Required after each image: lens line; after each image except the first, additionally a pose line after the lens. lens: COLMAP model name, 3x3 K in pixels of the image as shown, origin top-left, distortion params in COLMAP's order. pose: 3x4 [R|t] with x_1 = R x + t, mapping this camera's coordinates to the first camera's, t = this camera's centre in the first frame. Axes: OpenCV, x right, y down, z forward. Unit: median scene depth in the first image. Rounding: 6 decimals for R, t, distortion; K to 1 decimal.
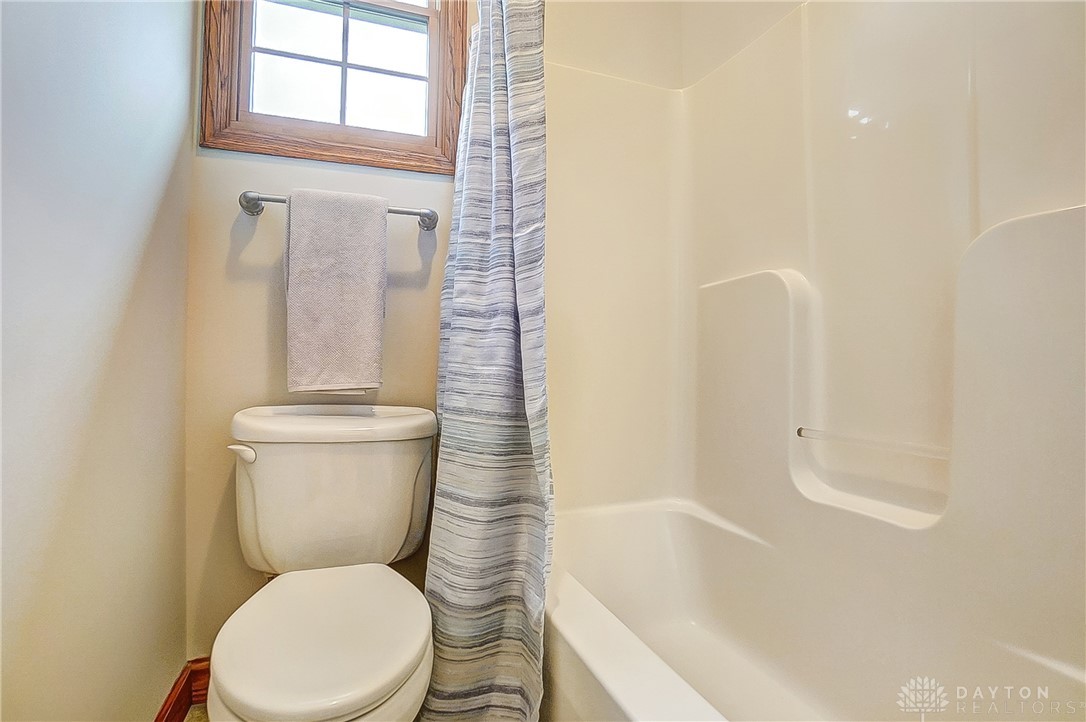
lens RADIAL K [[493.2, 0, 542.8], [0, 493.2, 357.3], [0, 0, 1]] dist [-0.056322, 0.018925]
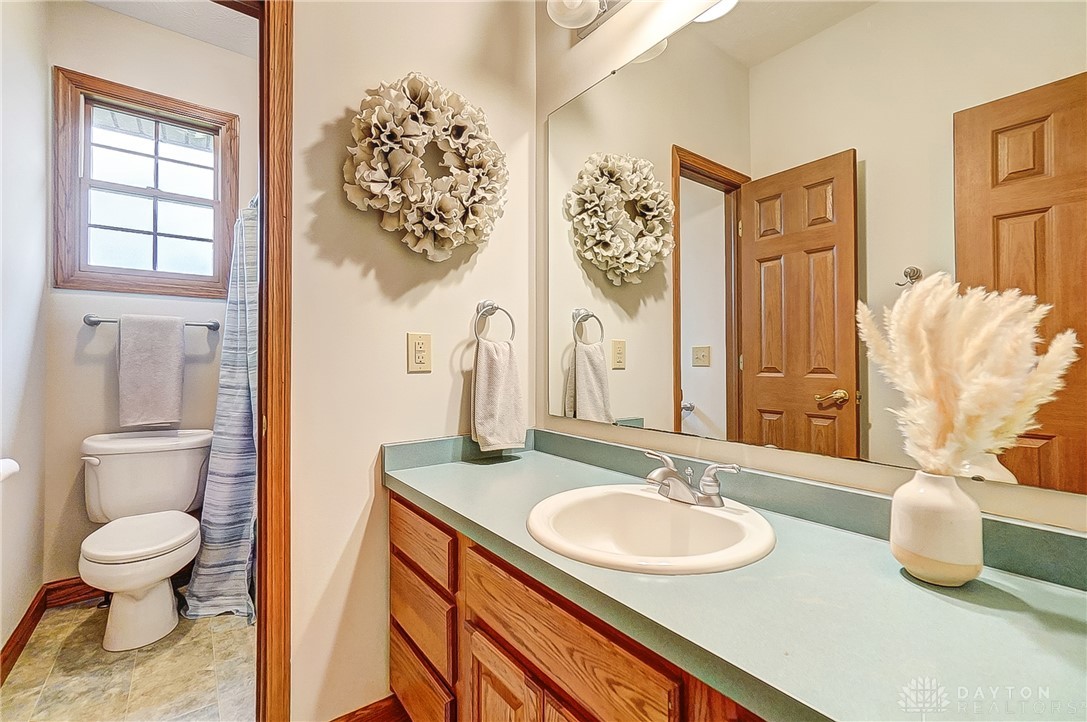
lens RADIAL K [[478.0, 0, 548.2], [0, 478.0, 355.8], [0, 0, 1]] dist [-0.001440, 0.006976]
pose [[0.963099, -0.000043, 0.269146, 0.569141], [-0.002347, 0.999961, 0.008559, -0.221569], [-0.269136, -0.008875, 0.963061, -1.223745]]
